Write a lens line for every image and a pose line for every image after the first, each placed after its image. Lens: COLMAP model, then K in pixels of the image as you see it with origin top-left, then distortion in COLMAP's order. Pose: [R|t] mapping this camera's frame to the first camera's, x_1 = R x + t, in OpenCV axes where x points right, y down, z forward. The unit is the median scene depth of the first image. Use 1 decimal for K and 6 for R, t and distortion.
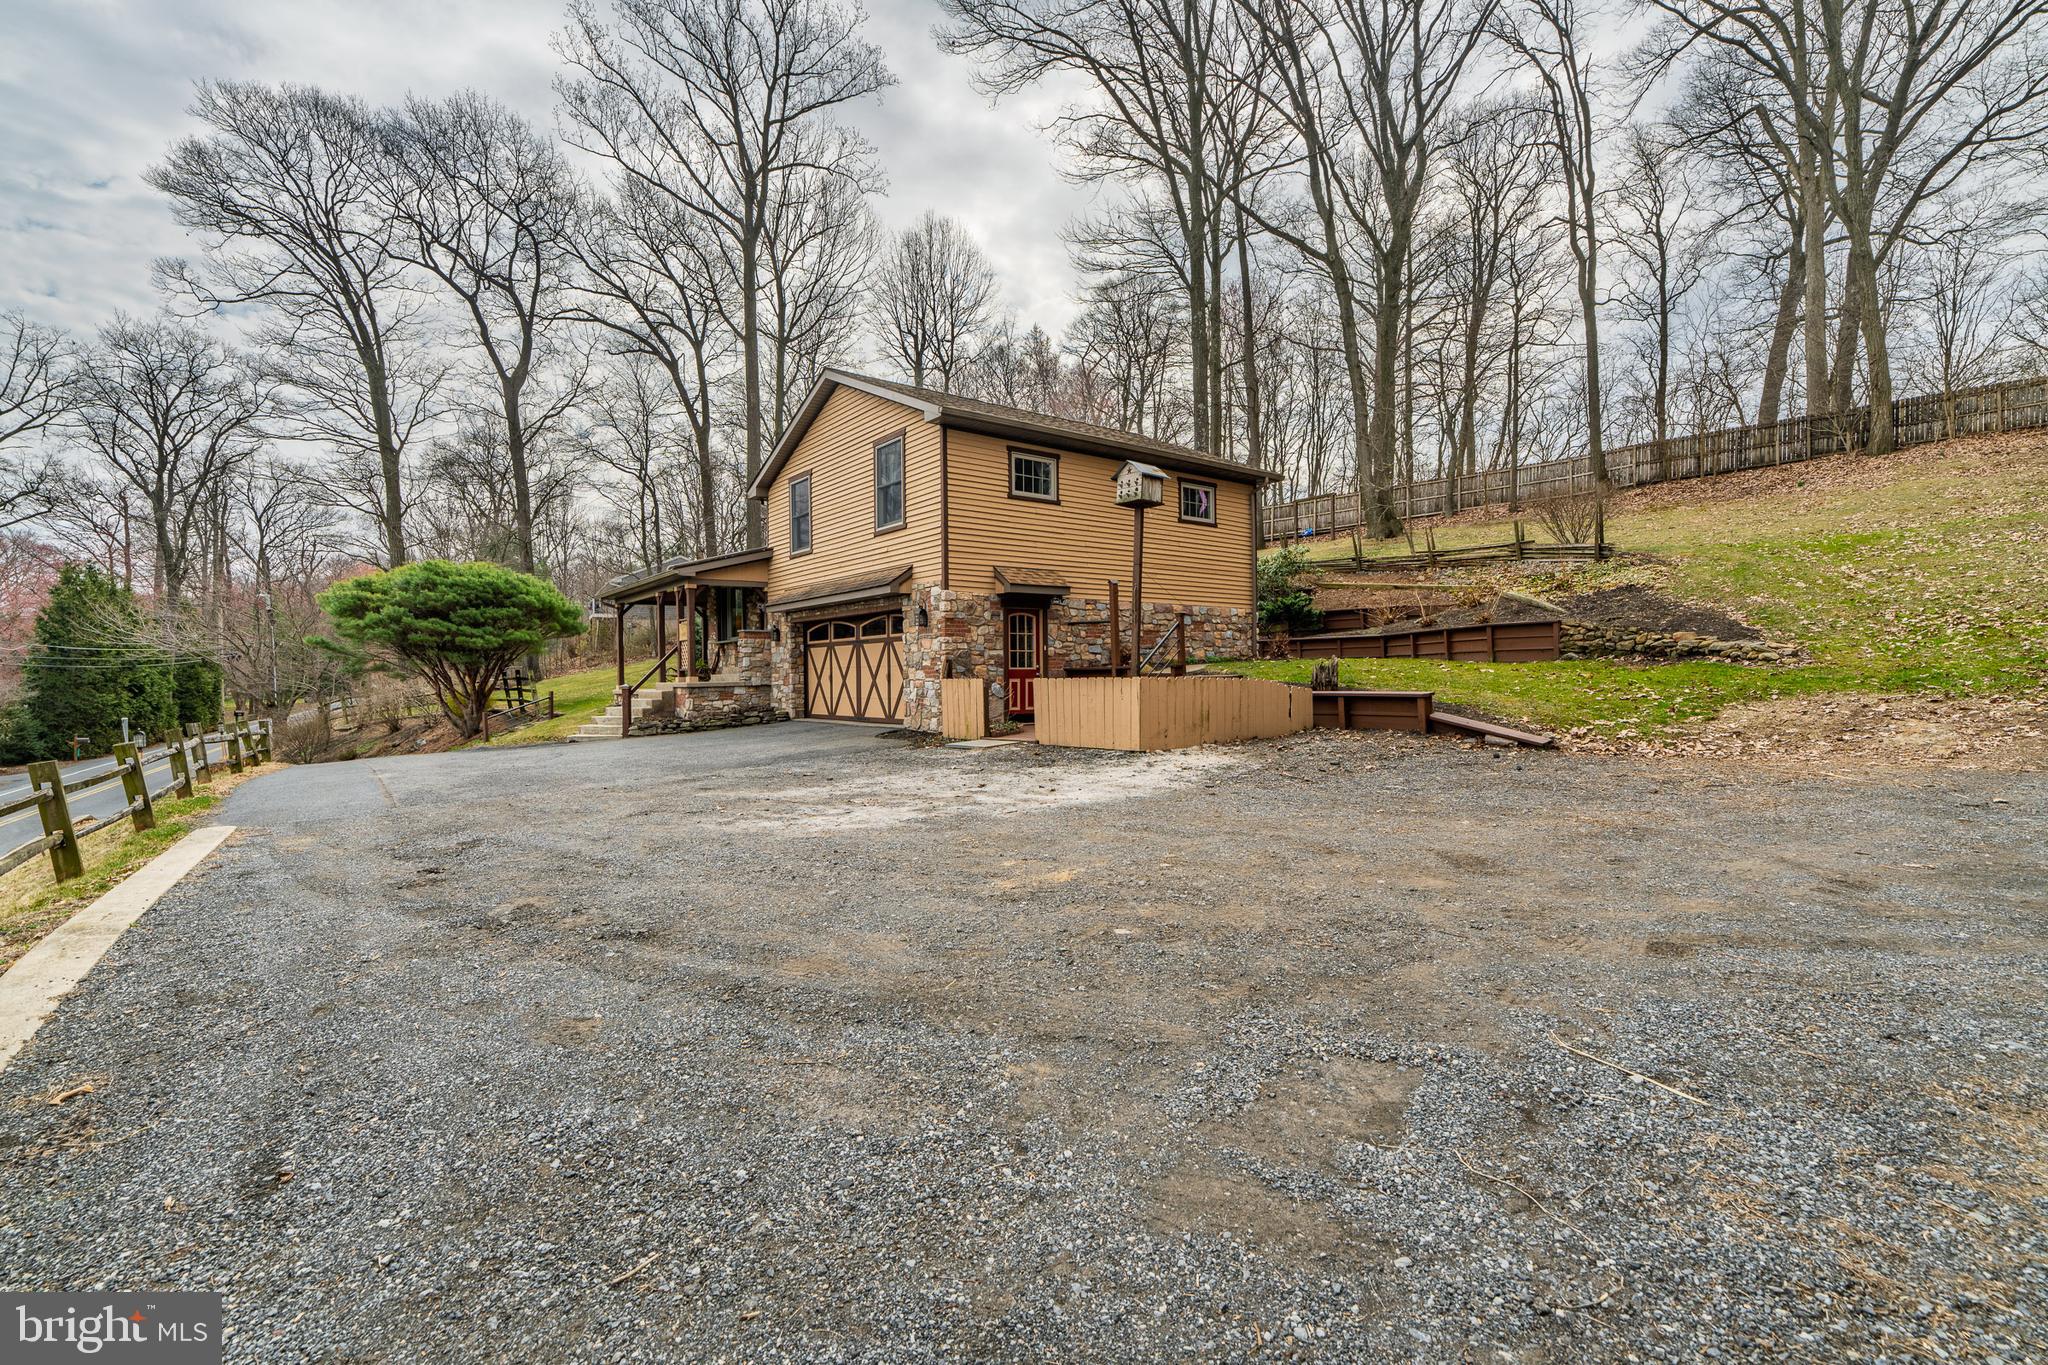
lens RADIAL K [[962.1, 0, 1011.3], [0, 962.1, 670.2], [0, 0, 1]] dist [-0.010141, 0.000993]
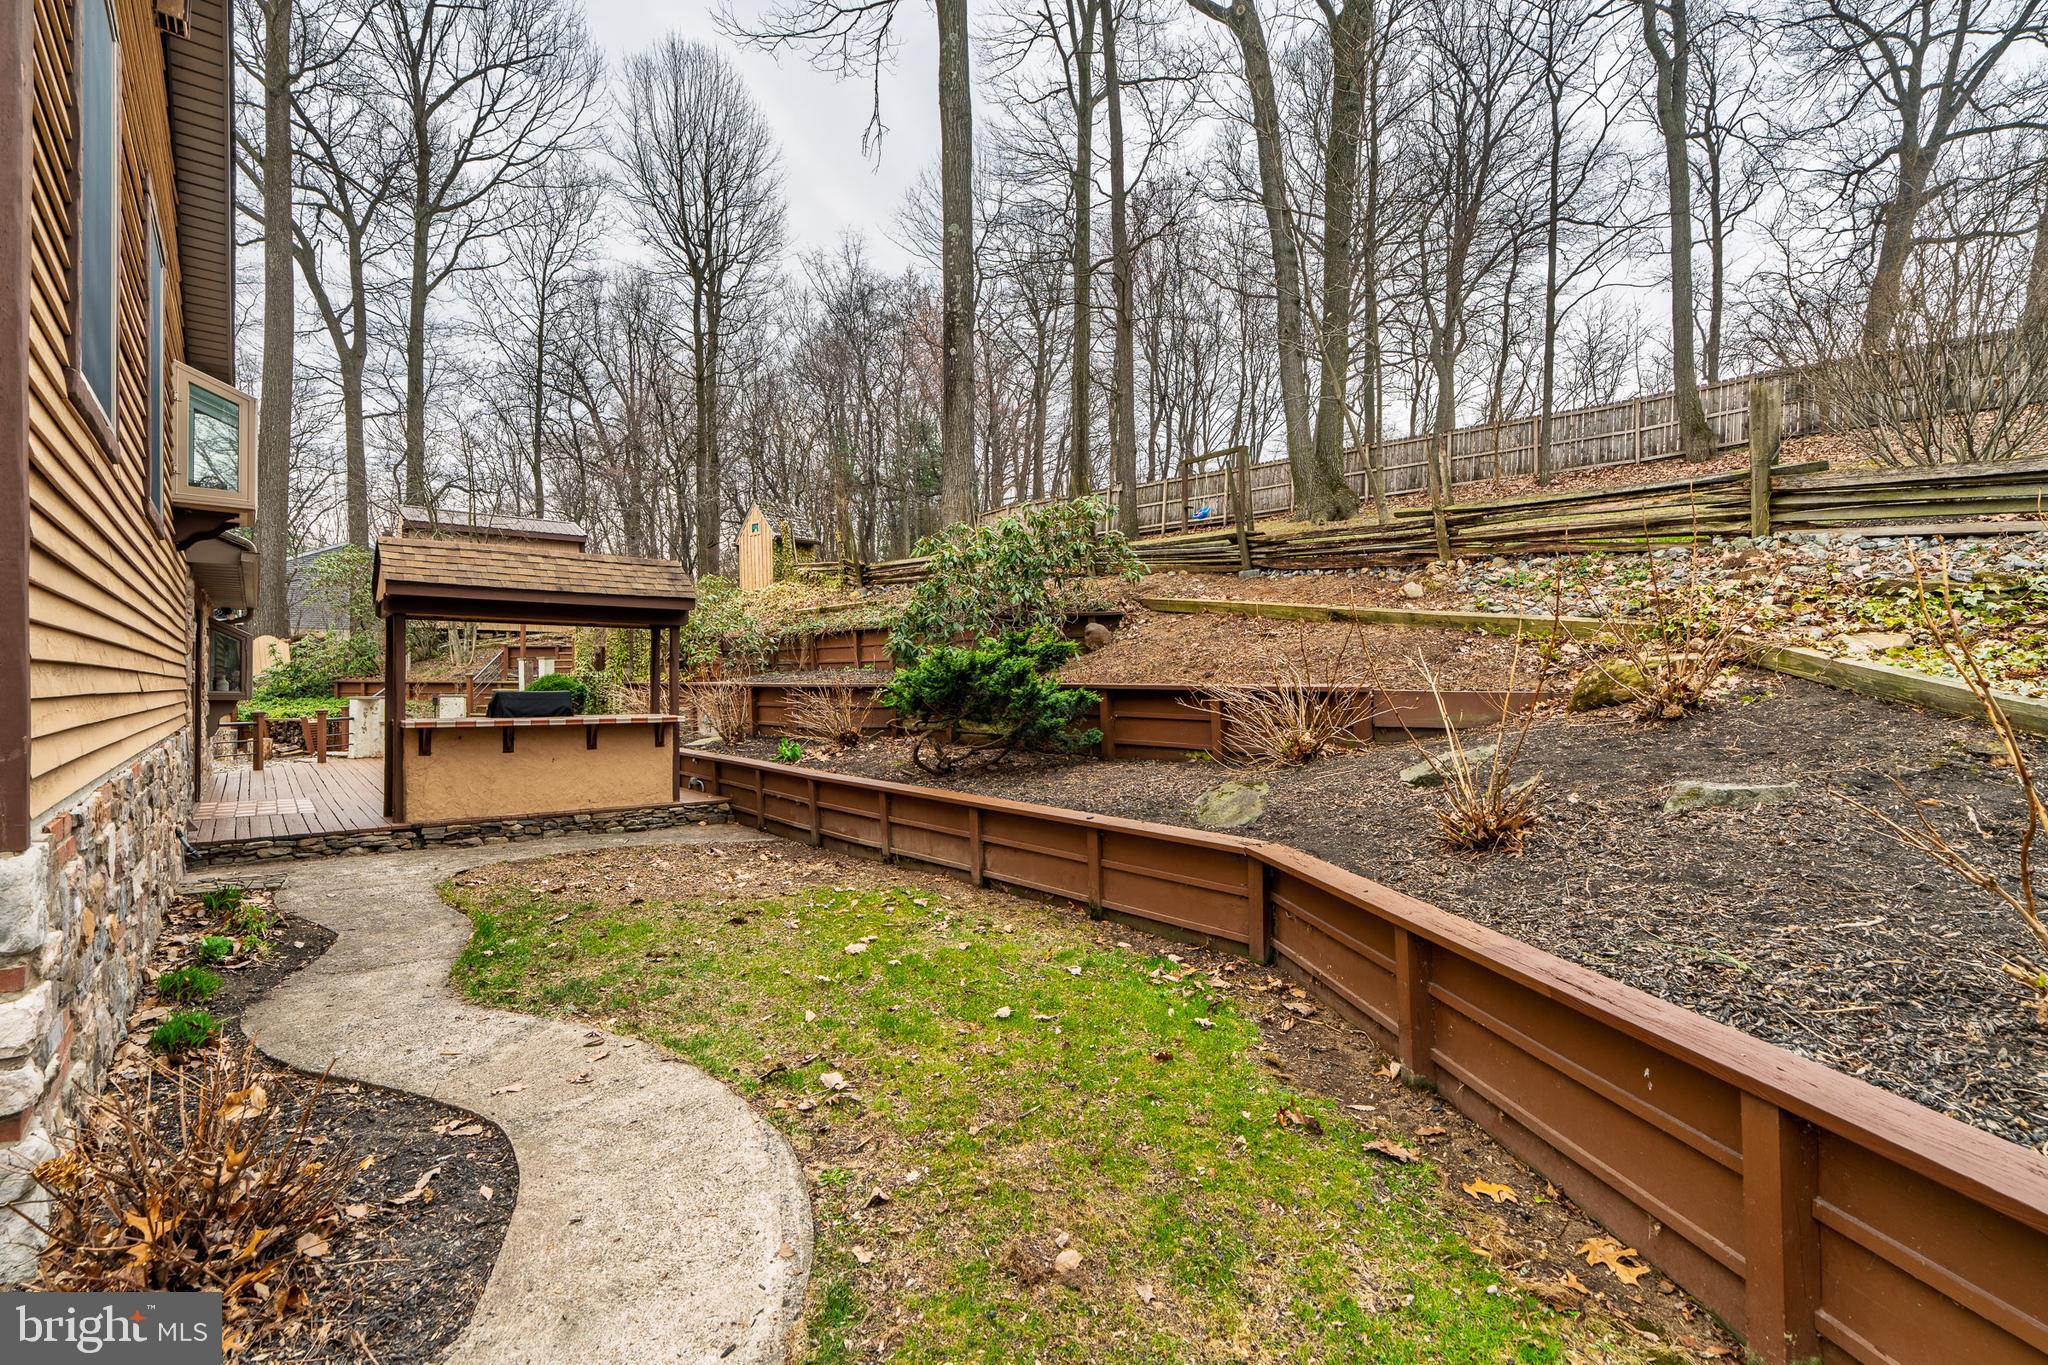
lens RADIAL K [[962.1, 0, 1031.0], [0, 962.1, 687.1], [0, 0, 1]] dist [-0.010141, 0.000993]
pose [[0.997900, 0.017387, 0.062394, 0.173697], [-0.017640, 0.999838, 0.003506, -0.038433], [-0.062323, -0.004599, 0.998045, 0.426322]]
